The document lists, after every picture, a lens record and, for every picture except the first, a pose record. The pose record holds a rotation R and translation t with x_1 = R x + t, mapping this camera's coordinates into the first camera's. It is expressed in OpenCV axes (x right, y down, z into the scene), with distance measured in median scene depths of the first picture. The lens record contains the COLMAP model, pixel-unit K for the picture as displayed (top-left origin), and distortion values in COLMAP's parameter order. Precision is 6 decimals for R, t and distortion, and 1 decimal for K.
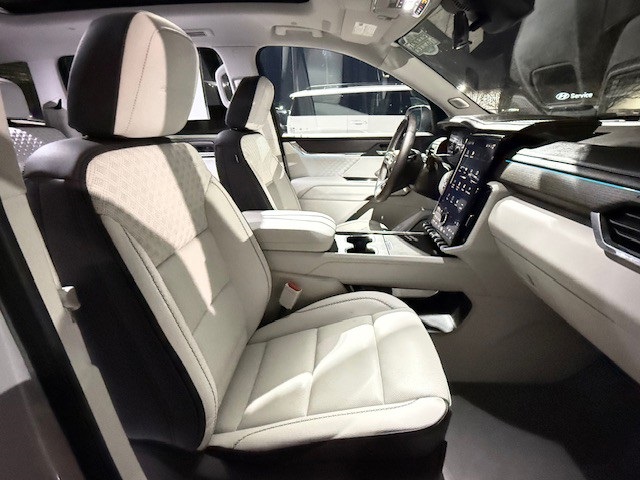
lens RADIAL K [[338.5, 0, 320.0], [0, 338.5, 240.0], [0, 0, 1]] dist [-0.000400, -0.000114]
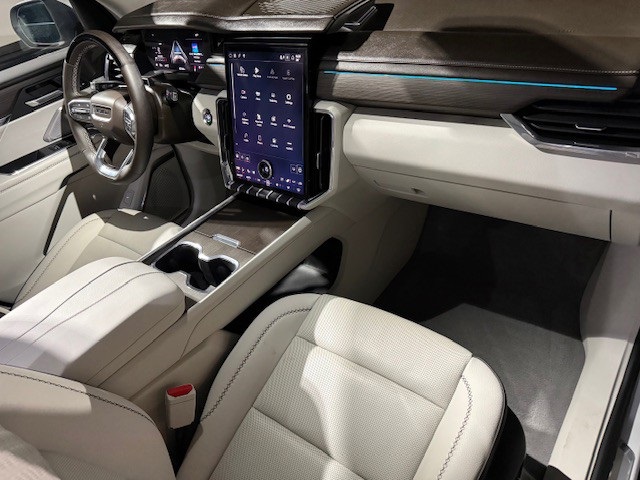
lens RADIAL K [[436.8, 0, 319.7], [0, 436.8, 250.3], [0, 0, 1]] dist [0.089129, -0.161268]
pose [[0.540346, -0.589176, 0.600748, -0.287899], [0.425673, 0.807255, 0.408831, -0.298355], [-0.725830, 0.034812, 0.686993, 0.294937]]
